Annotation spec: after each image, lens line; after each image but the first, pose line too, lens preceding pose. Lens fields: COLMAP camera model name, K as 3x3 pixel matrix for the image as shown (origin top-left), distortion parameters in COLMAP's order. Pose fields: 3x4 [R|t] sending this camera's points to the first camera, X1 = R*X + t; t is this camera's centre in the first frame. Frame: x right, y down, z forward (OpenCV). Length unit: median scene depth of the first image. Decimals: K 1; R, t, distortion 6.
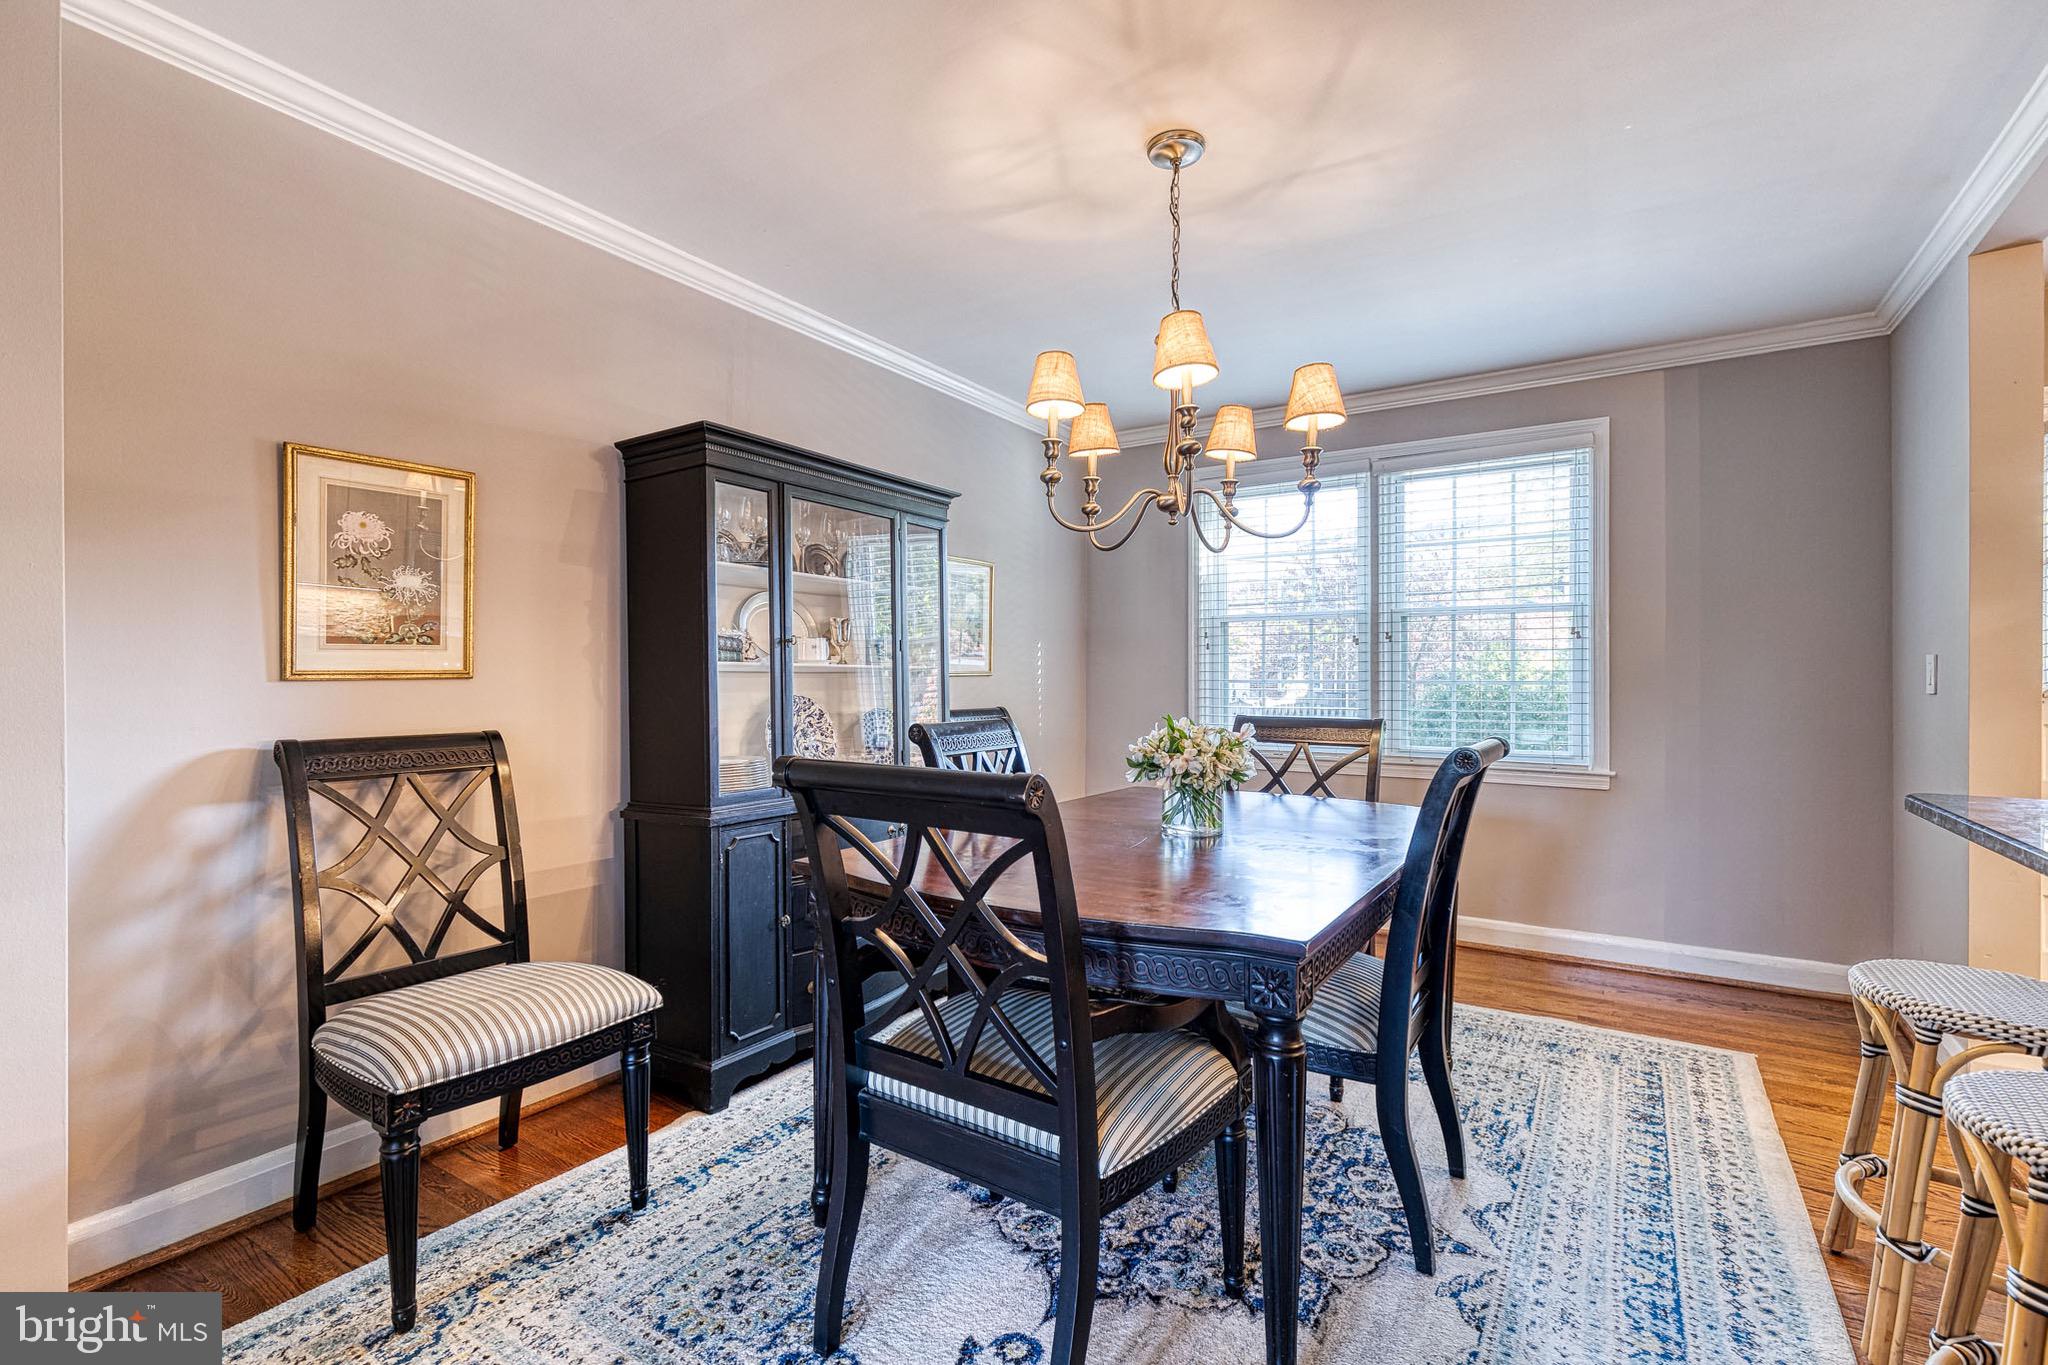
lens RADIAL K [[913.7, 0, 1036.5], [0, 913.7, 676.8], [0, 0, 1]] dist [0.002199, -0.000128]
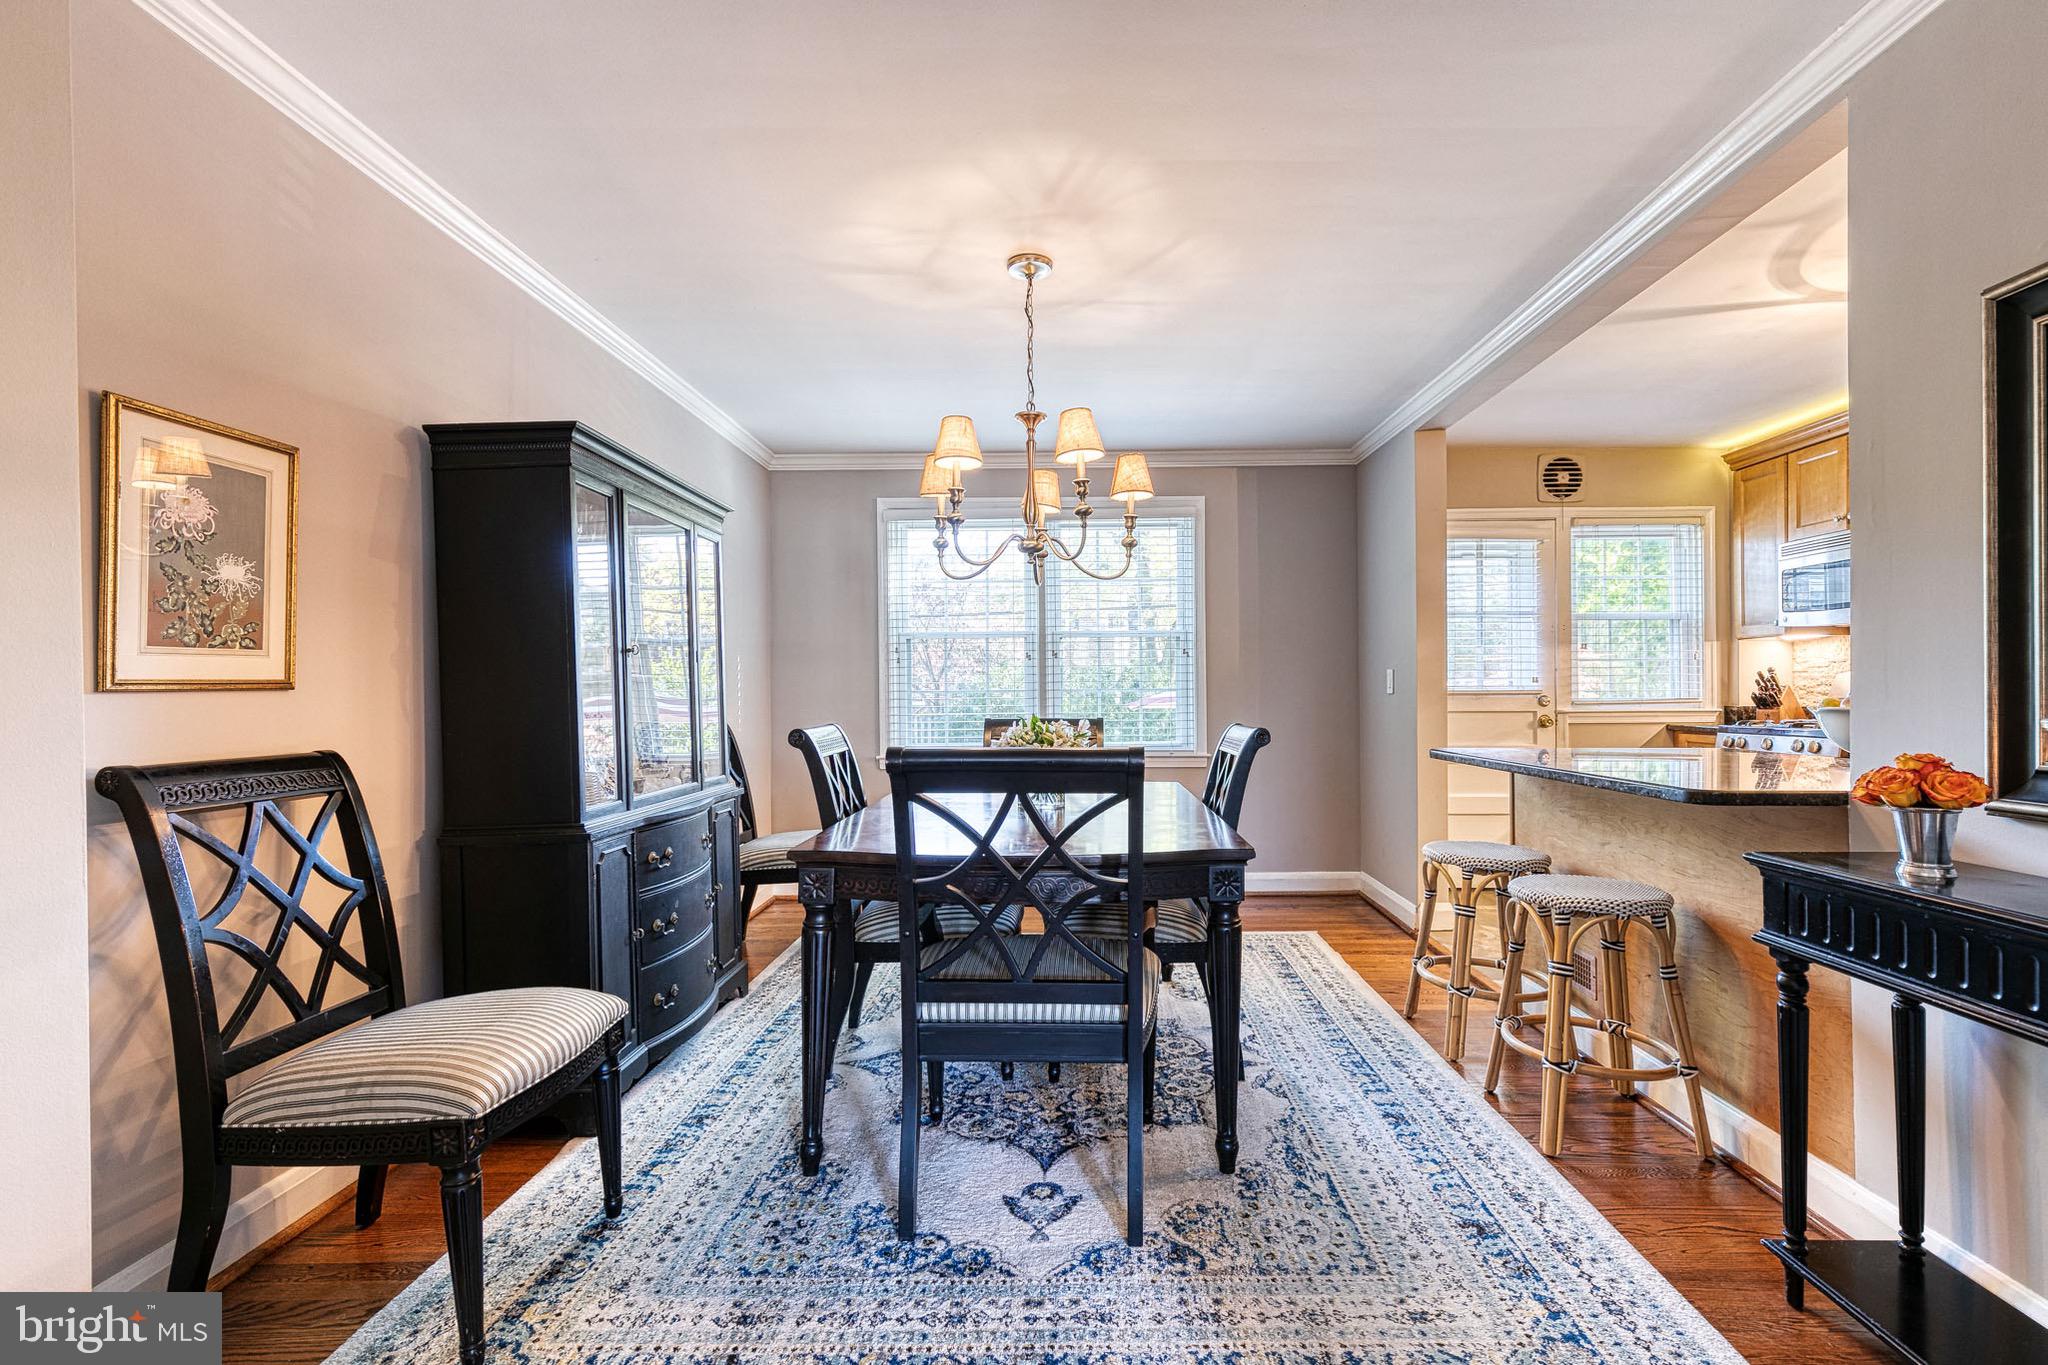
lens RADIAL K [[919.5, 0, 1051.3], [0, 919.5, 691.6], [0, 0, 1]] dist [-0.000646, -0.000356]
pose [[0.853133, -0.009016, 0.521615, -0.486237], [0.009955, 0.999950, 0.001002, 0.010398], [-0.521598, 0.004338, 0.853180, -0.096948]]
